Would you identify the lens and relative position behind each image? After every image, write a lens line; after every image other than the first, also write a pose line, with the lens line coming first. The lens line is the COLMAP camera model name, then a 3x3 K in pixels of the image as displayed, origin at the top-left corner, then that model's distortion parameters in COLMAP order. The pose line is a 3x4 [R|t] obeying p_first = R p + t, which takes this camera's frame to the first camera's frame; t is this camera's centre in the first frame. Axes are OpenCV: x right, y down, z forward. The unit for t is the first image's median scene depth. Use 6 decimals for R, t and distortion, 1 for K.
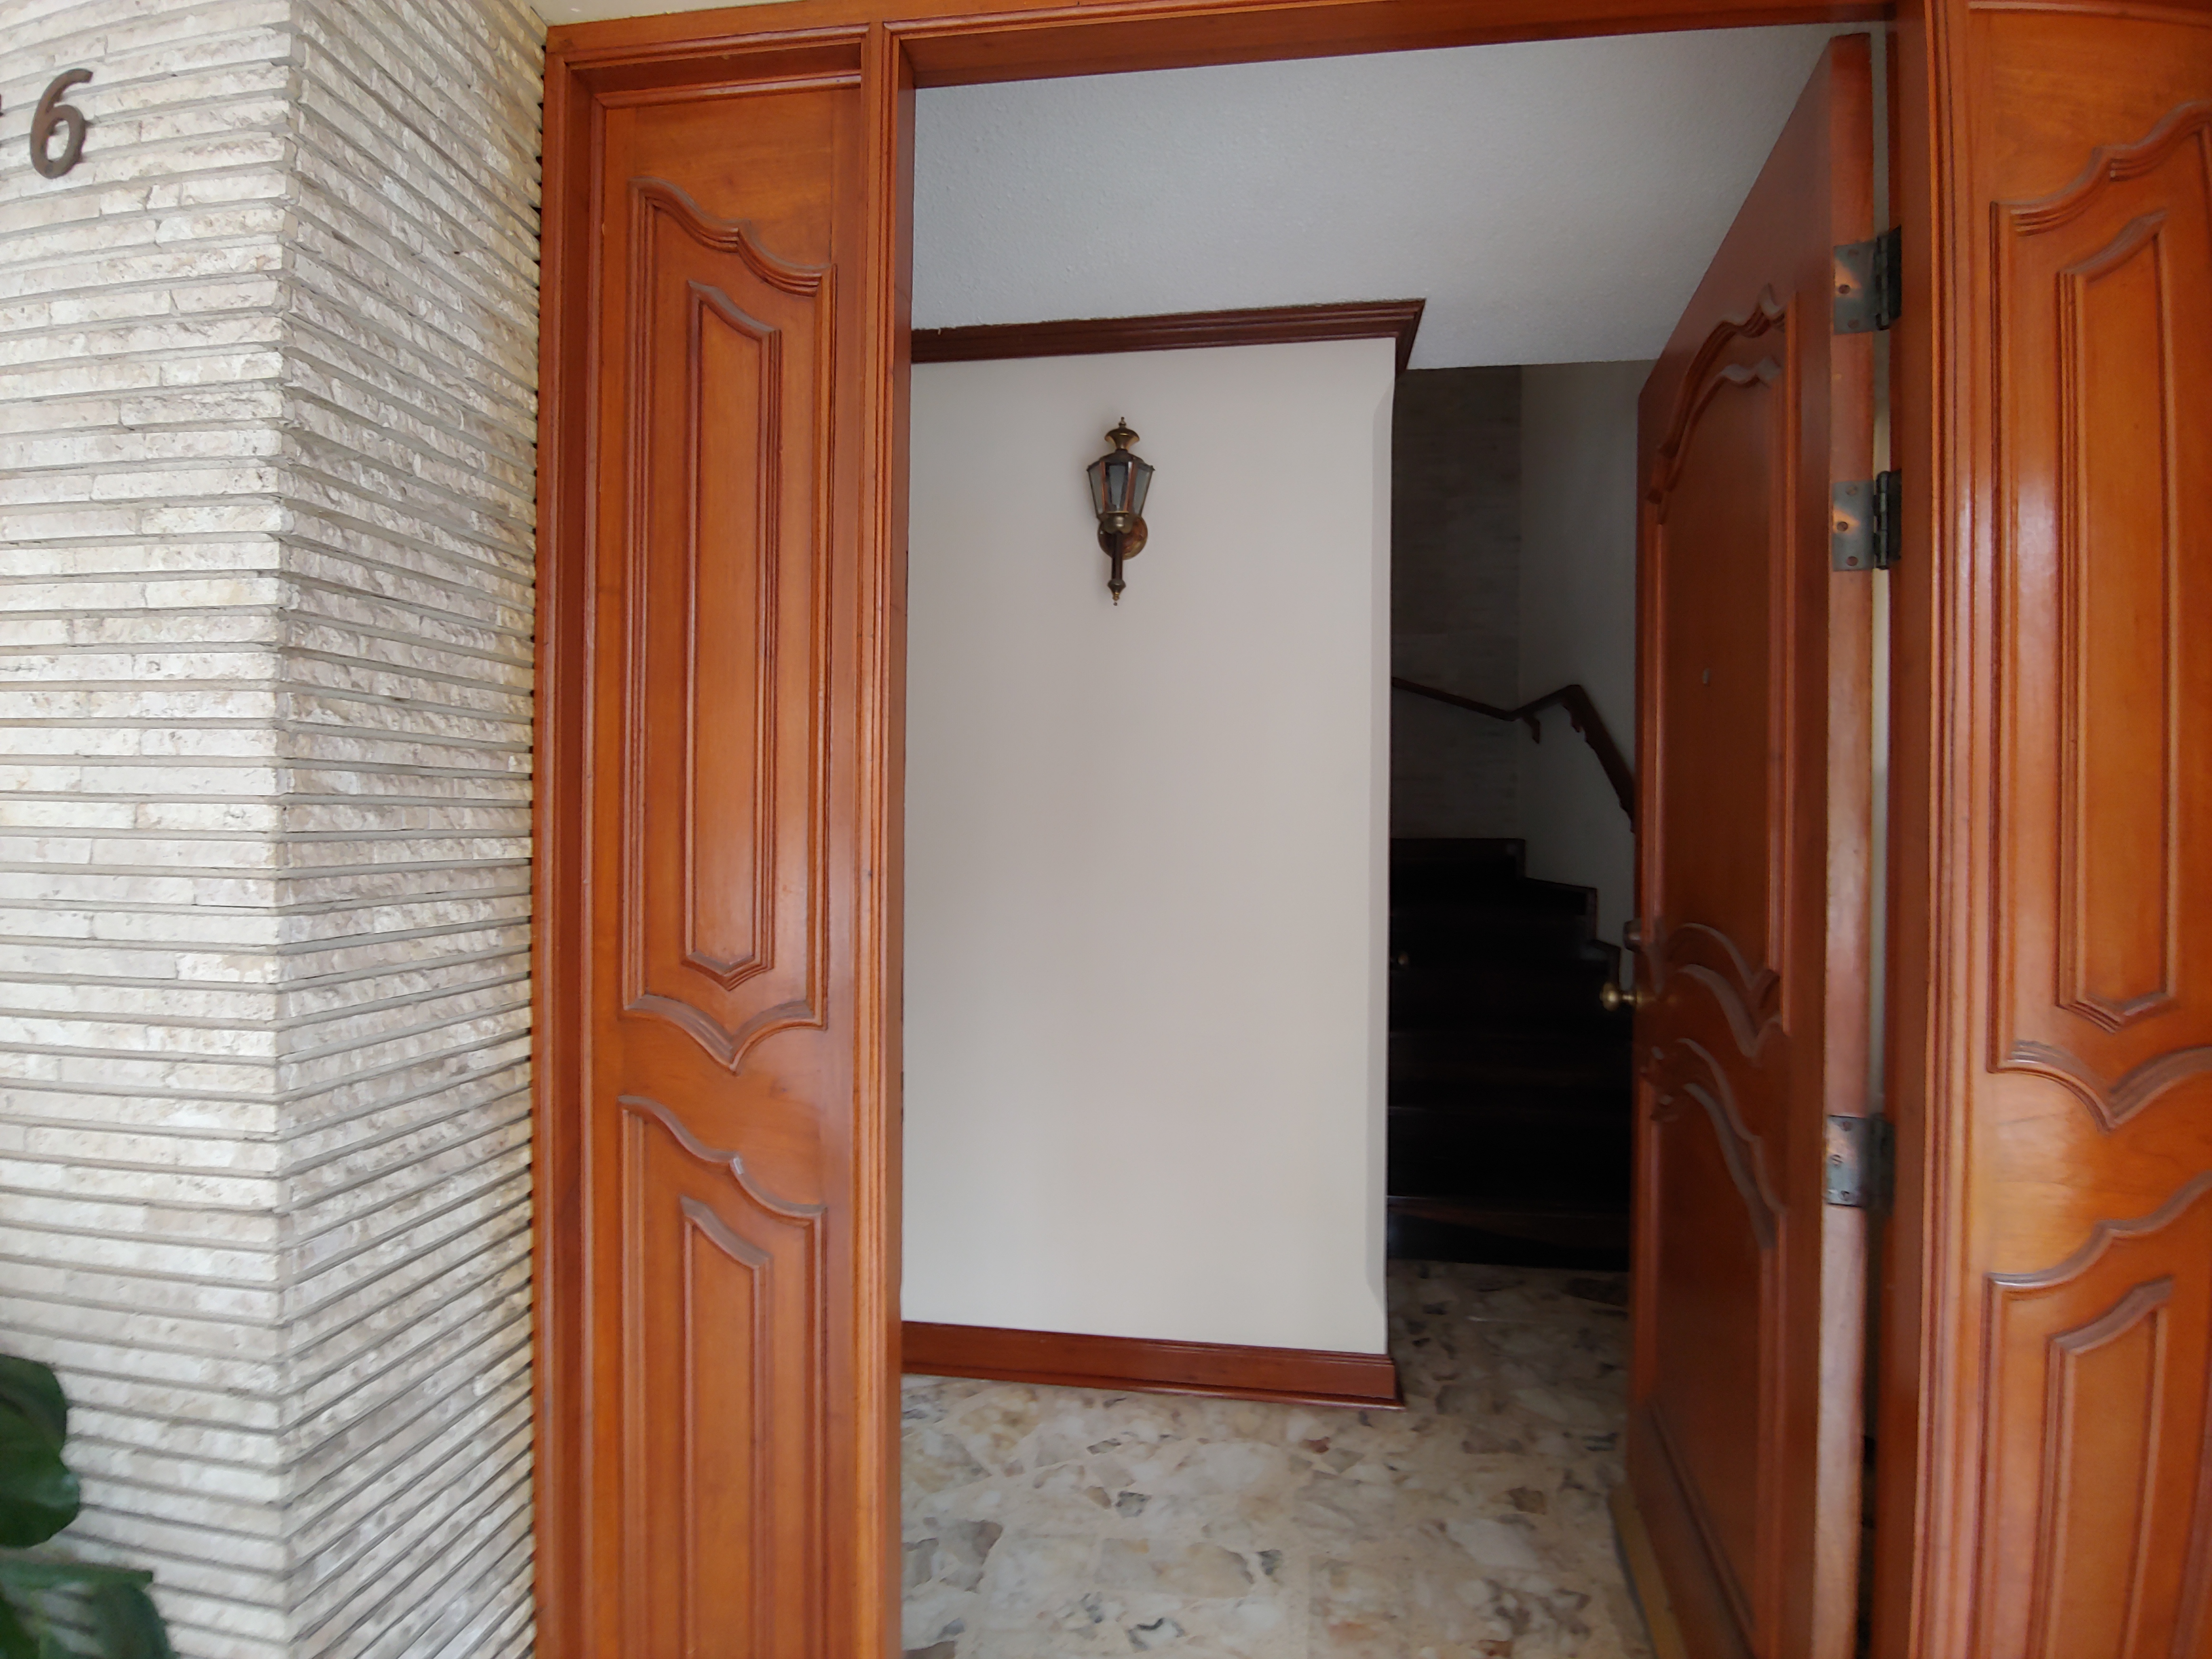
lens RADIAL K [[1121.7, 0, 1111.1], [0, 1121.7, 833.9], [0, 0, 1]] dist [0.000110, -0.015157]
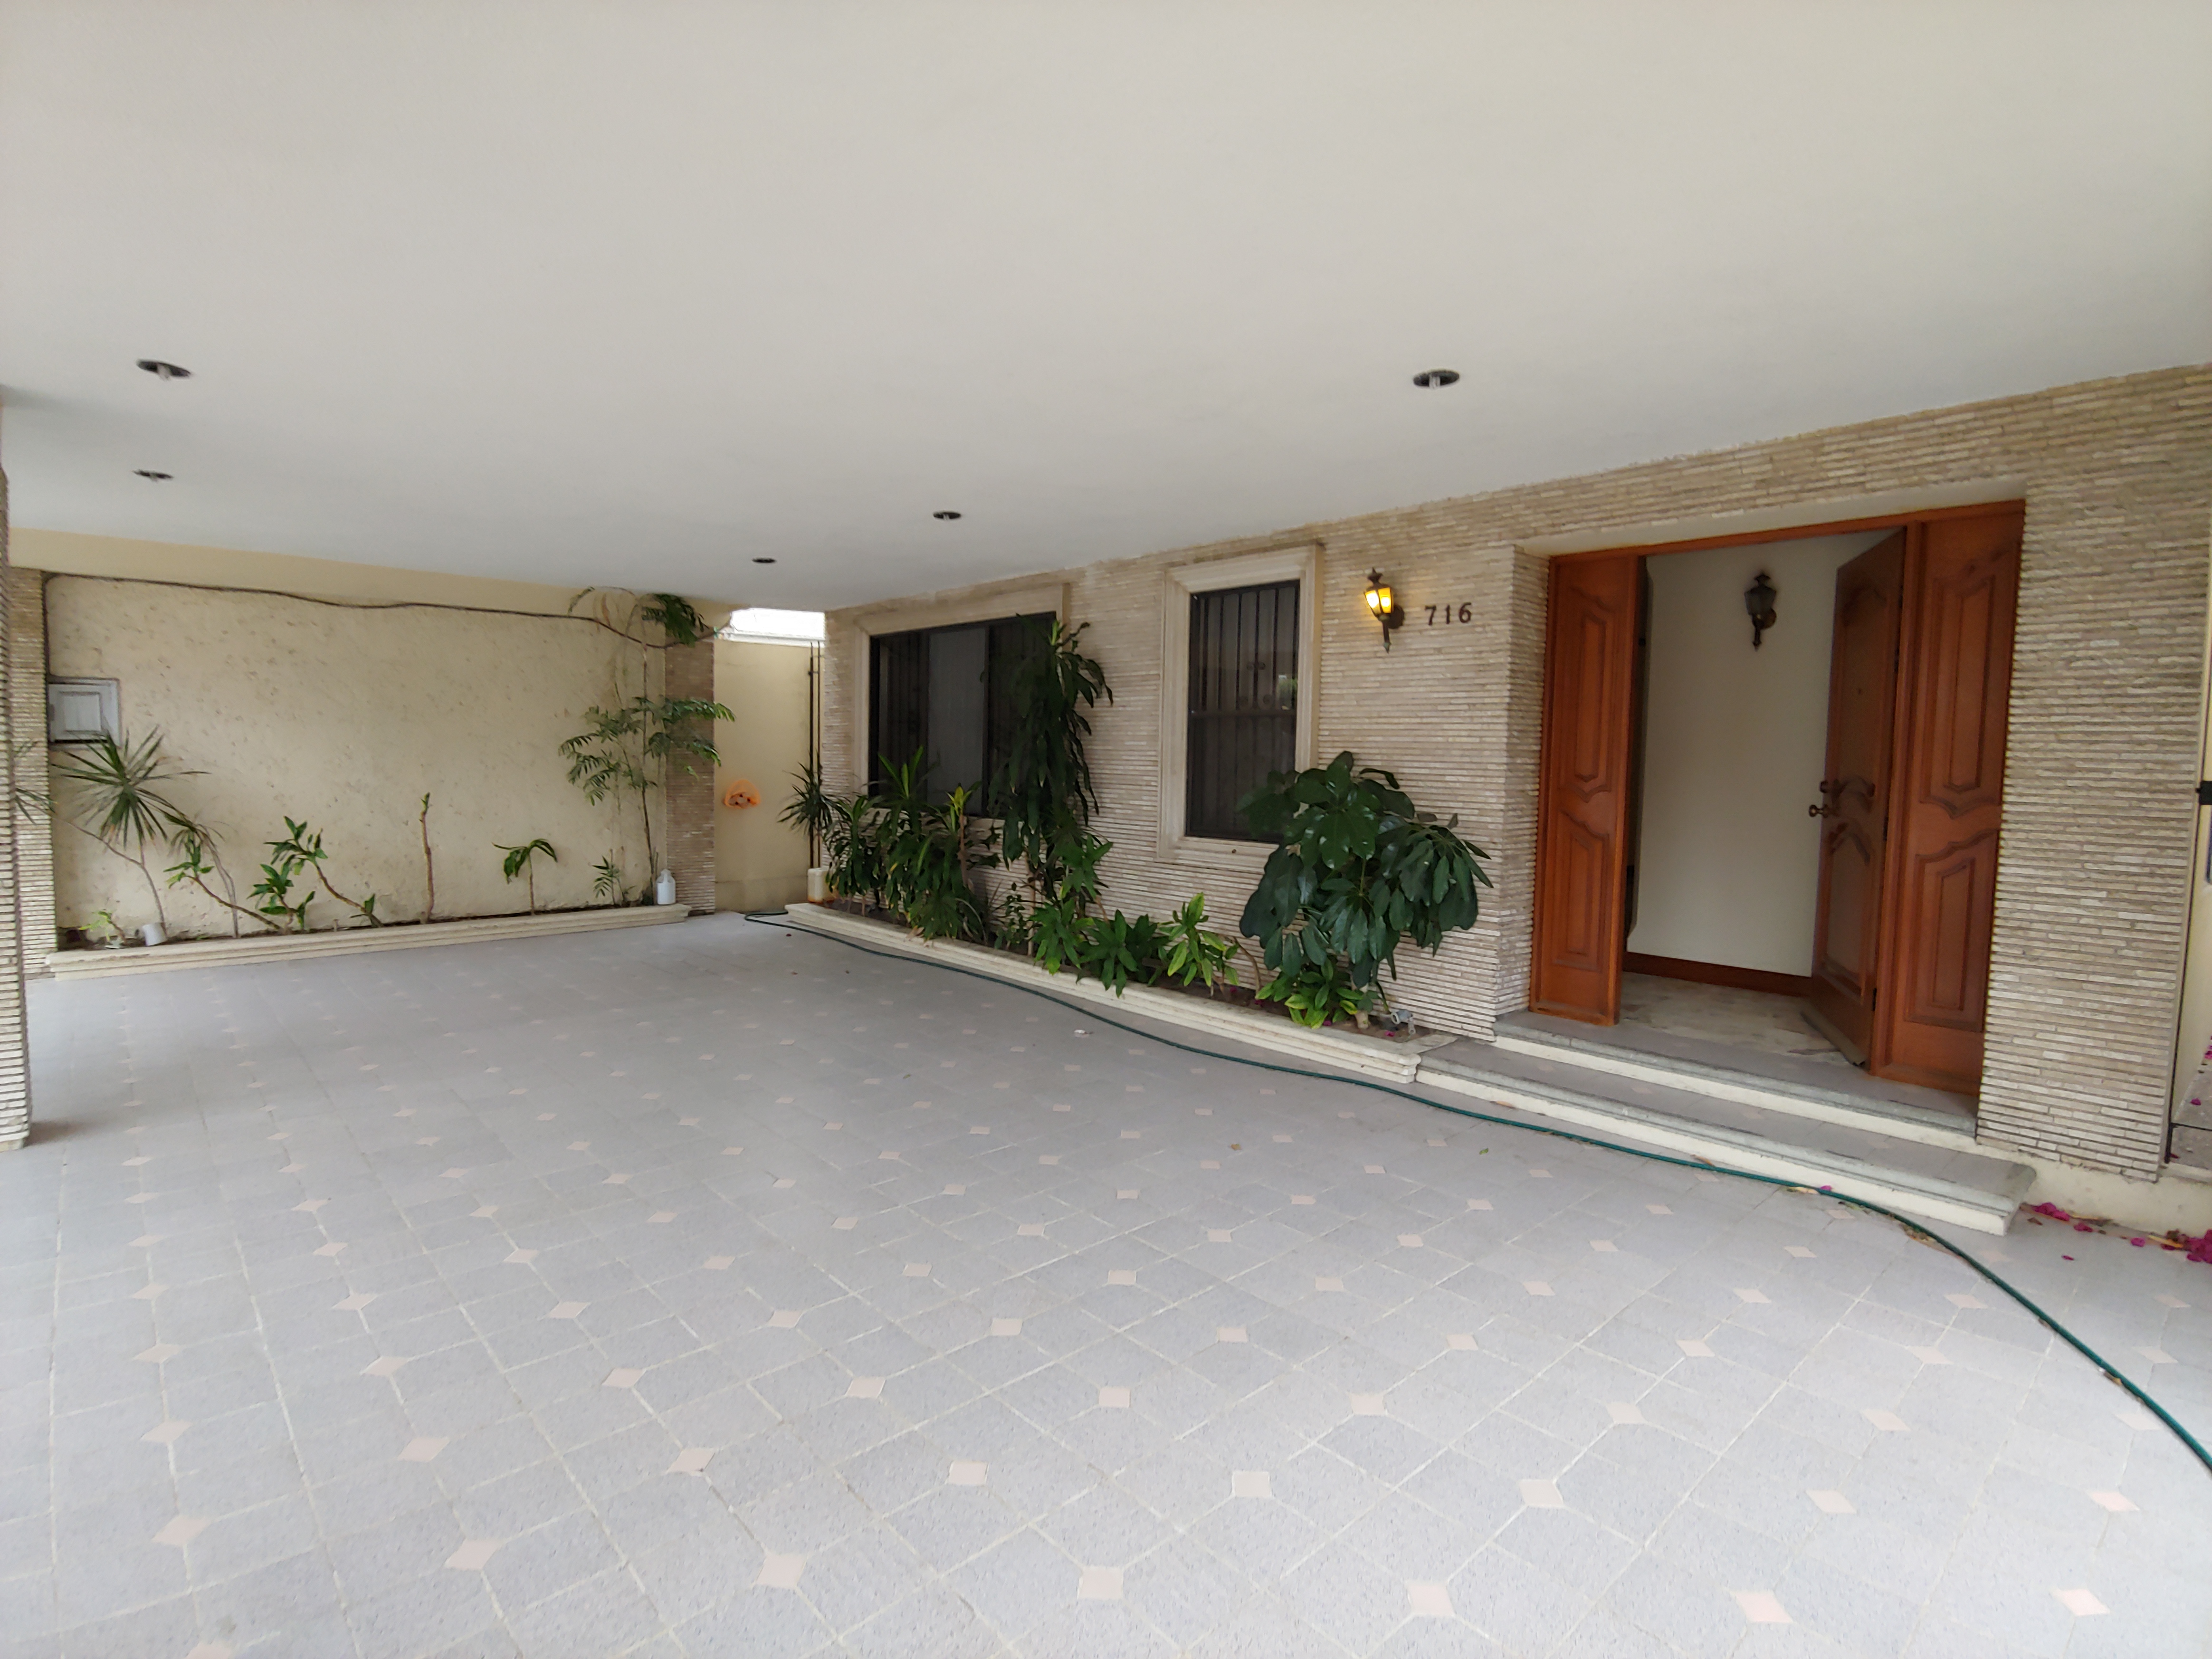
lens RADIAL K [[1121.7, 0, 1099.1], [0, 1121.7, 828.1], [0, 0, 1]] dist [0.000110, -0.015157]
pose [[0.761859, 0.049643, -0.645837, 1.007691], [-0.017588, 0.998277, 0.055986, 0.109452], [0.647504, -0.031294, 0.761420, -3.438997]]
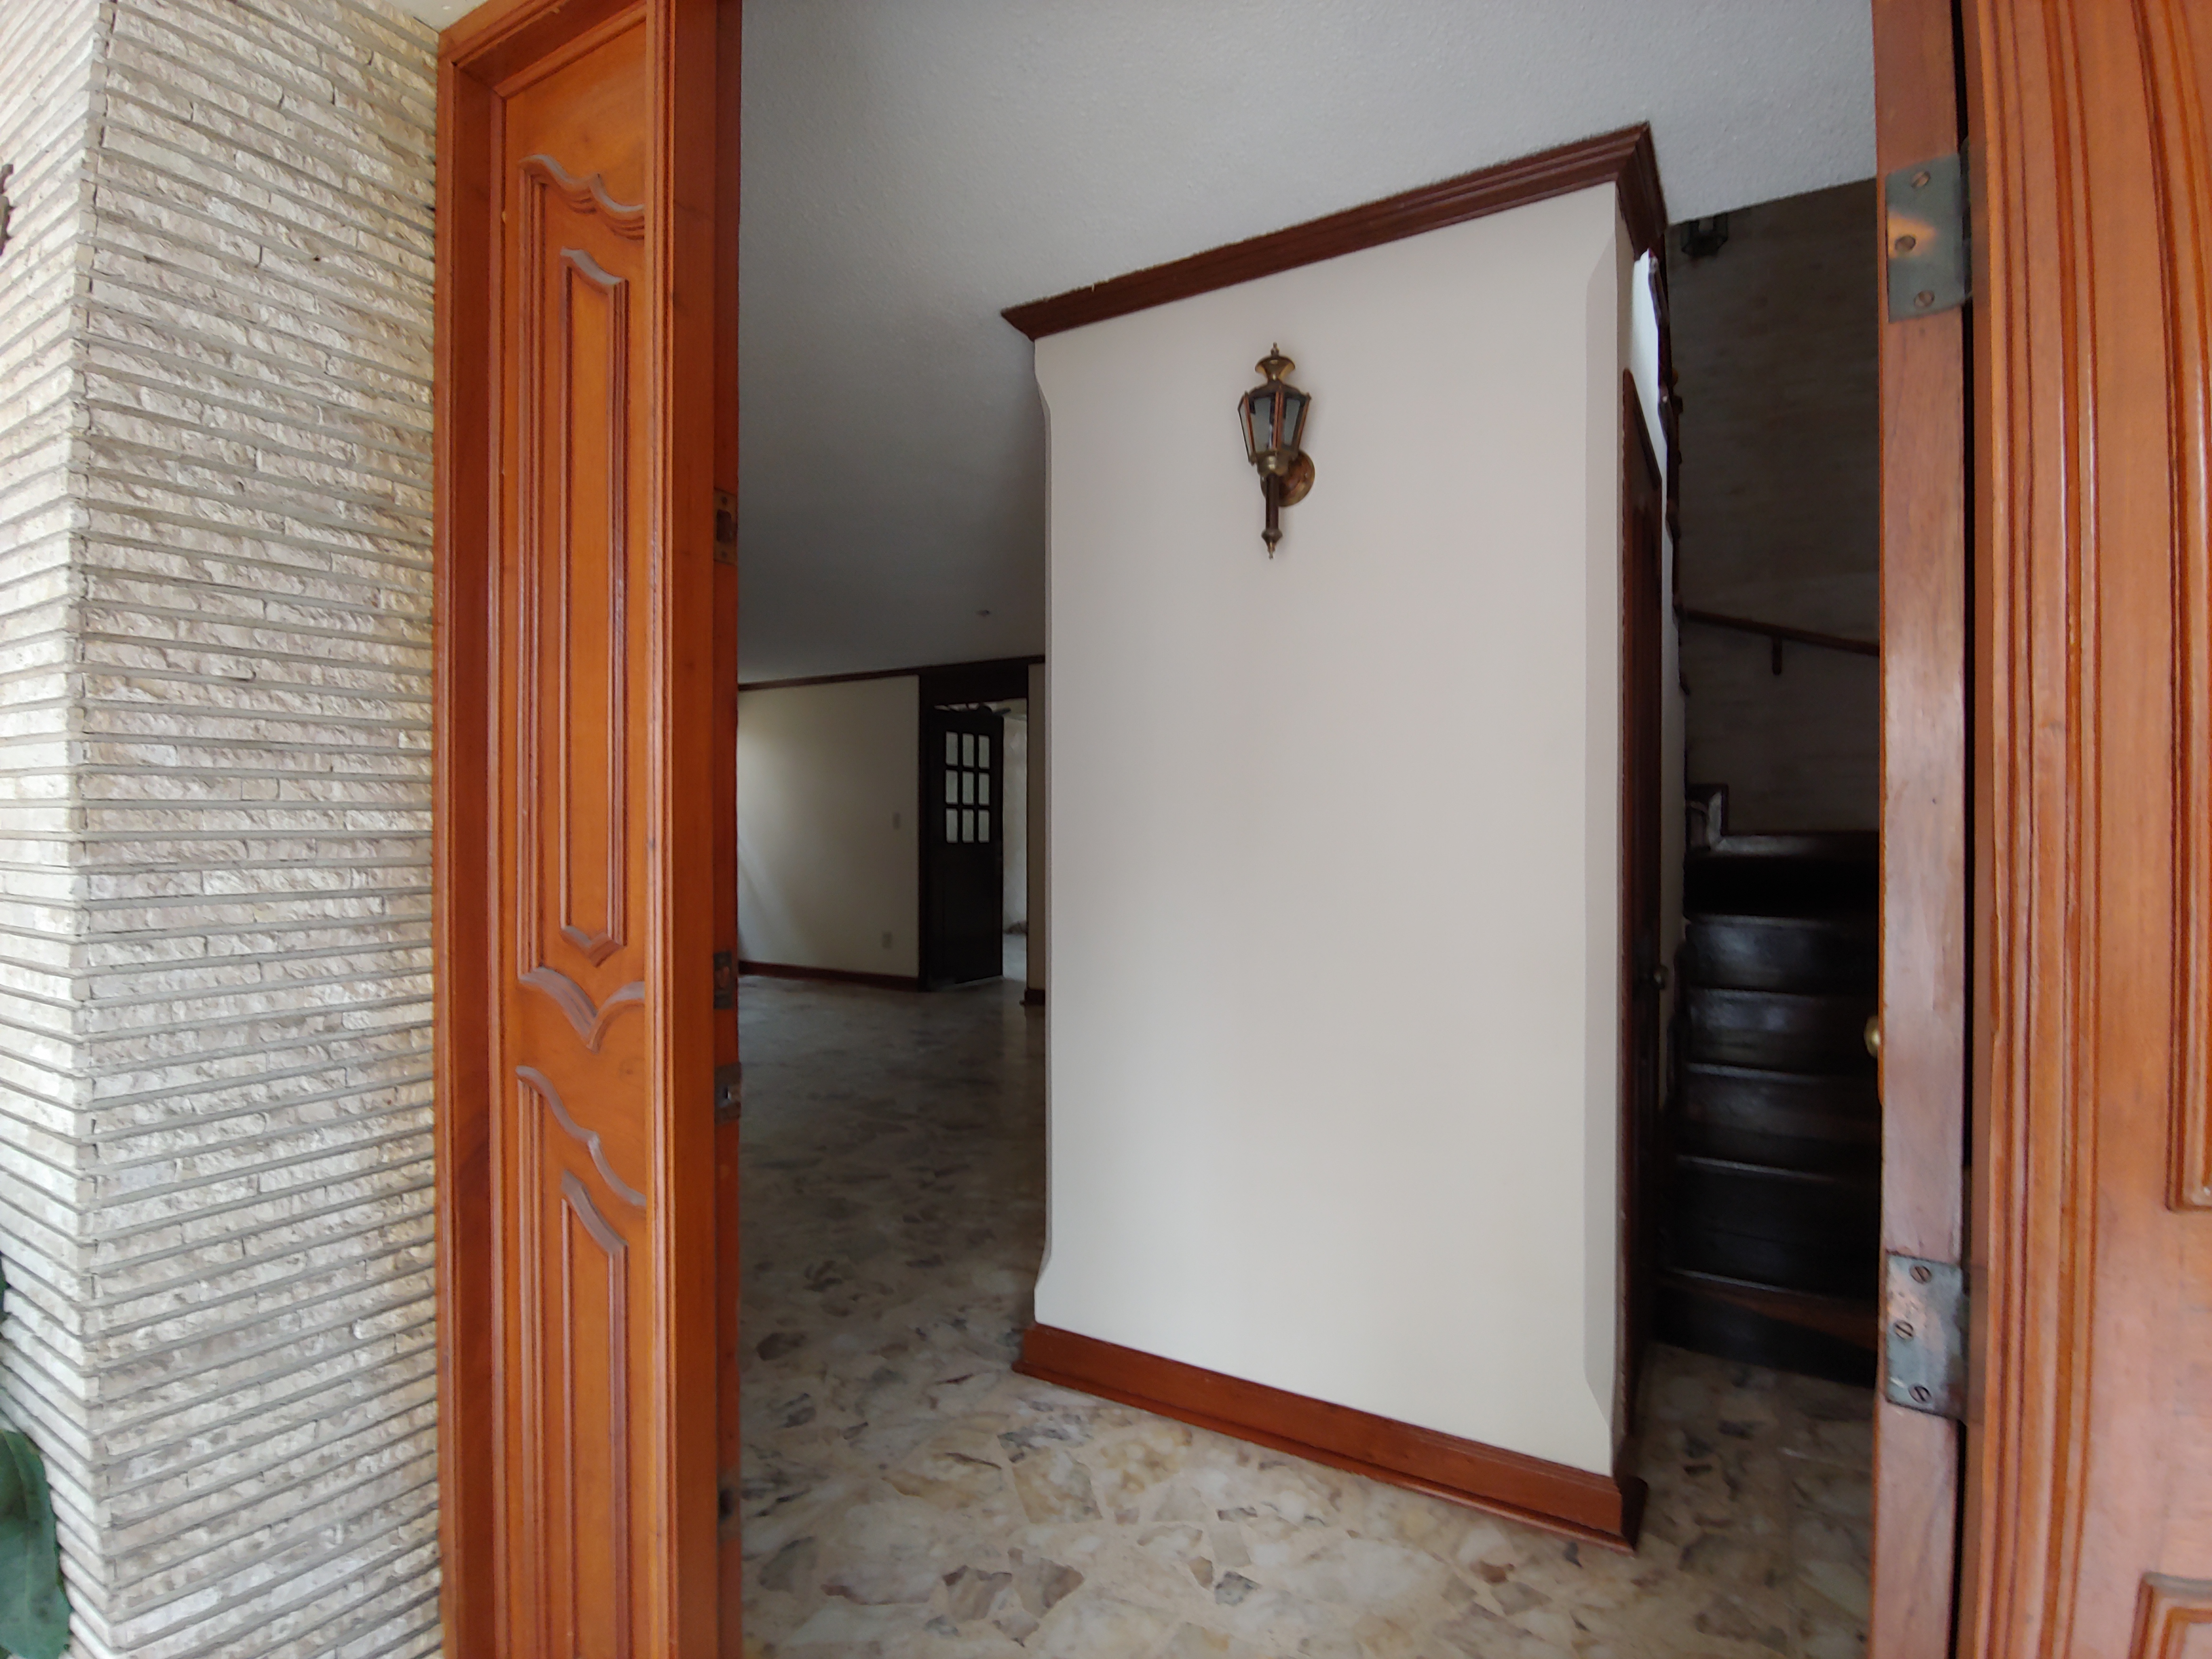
lens RADIAL K [[1121.7, 0, 1121.4], [0, 1121.7, 834.3], [0, 0, 1]] dist [0.000110, -0.015157]
pose [[0.920554, -0.006481, -0.390563, 0.502929], [0.005178, 0.999977, -0.004389, 0.034100], [0.390582, 0.002018, 0.920566, 0.306222]]
